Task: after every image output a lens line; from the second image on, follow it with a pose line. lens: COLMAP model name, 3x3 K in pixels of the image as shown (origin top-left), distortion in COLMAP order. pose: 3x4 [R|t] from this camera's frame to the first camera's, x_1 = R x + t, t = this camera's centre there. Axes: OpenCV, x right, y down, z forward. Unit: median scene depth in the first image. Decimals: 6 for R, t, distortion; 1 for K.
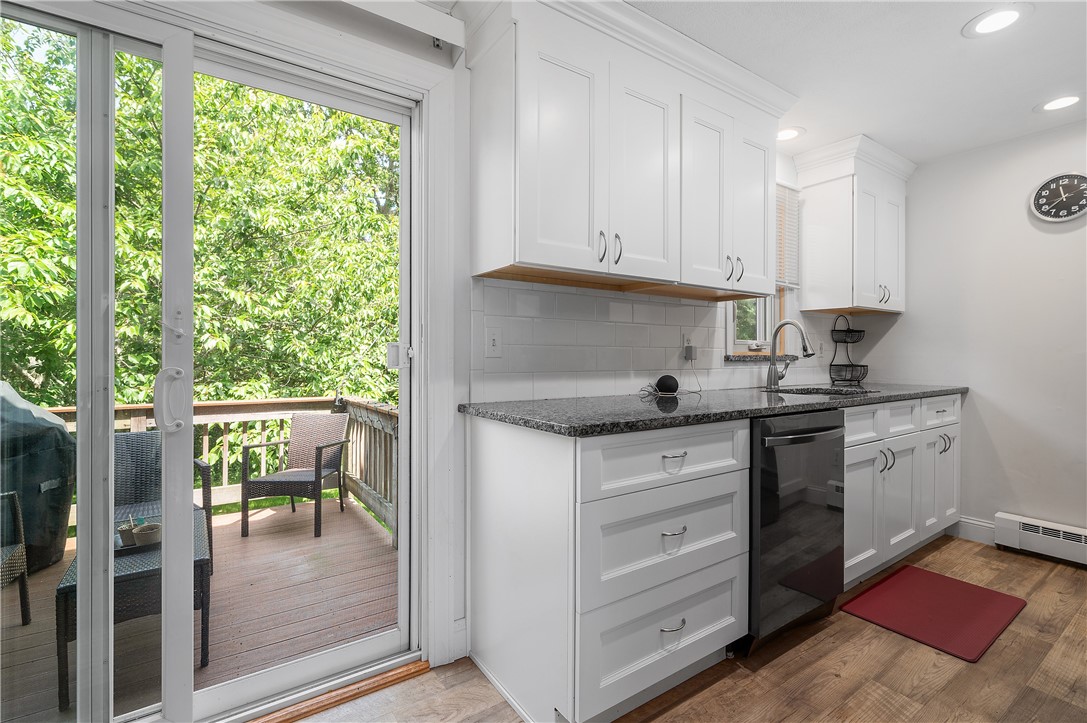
lens RADIAL K [[493.6, 0, 542.6], [0, 493.6, 358.8], [0, 0, 1]] dist [0.001403, 0.000453]
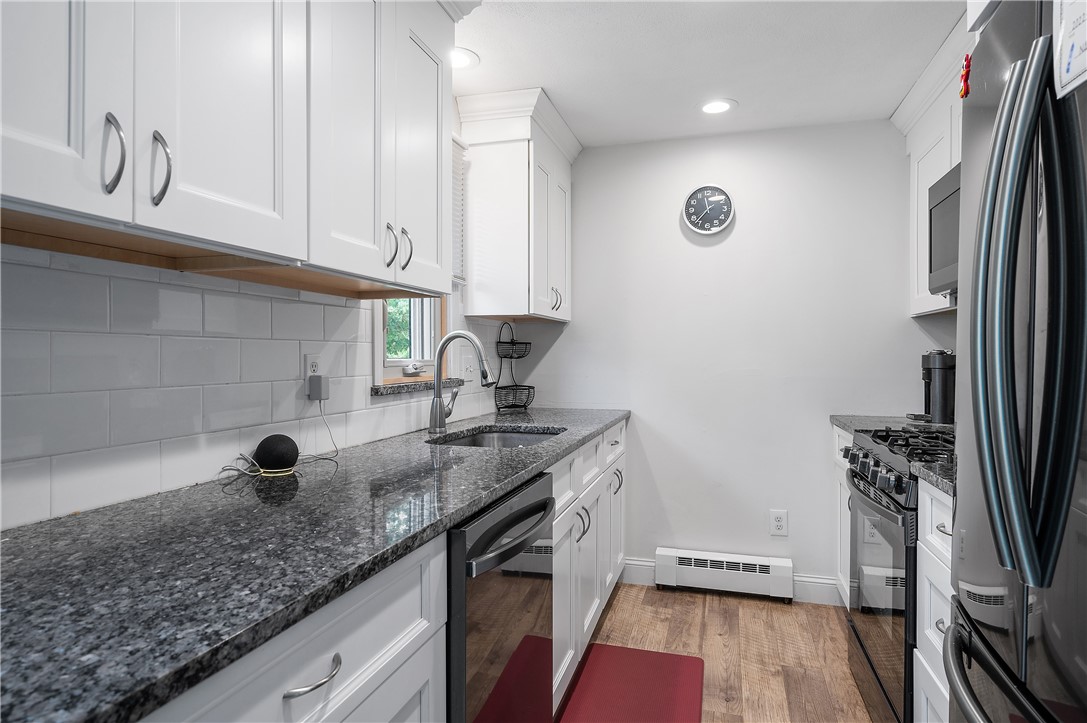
lens RADIAL K [[625.3, 0, 540.4], [0, 625.3, 356.8], [0, 0, 1]] dist [0.001591, -0.000777]
pose [[0.783565, -0.002318, 0.621305, 0.049274], [0.004940, 0.999985, -0.002500, -0.040169], [-0.621290, 0.005028, 0.783565, 0.253962]]
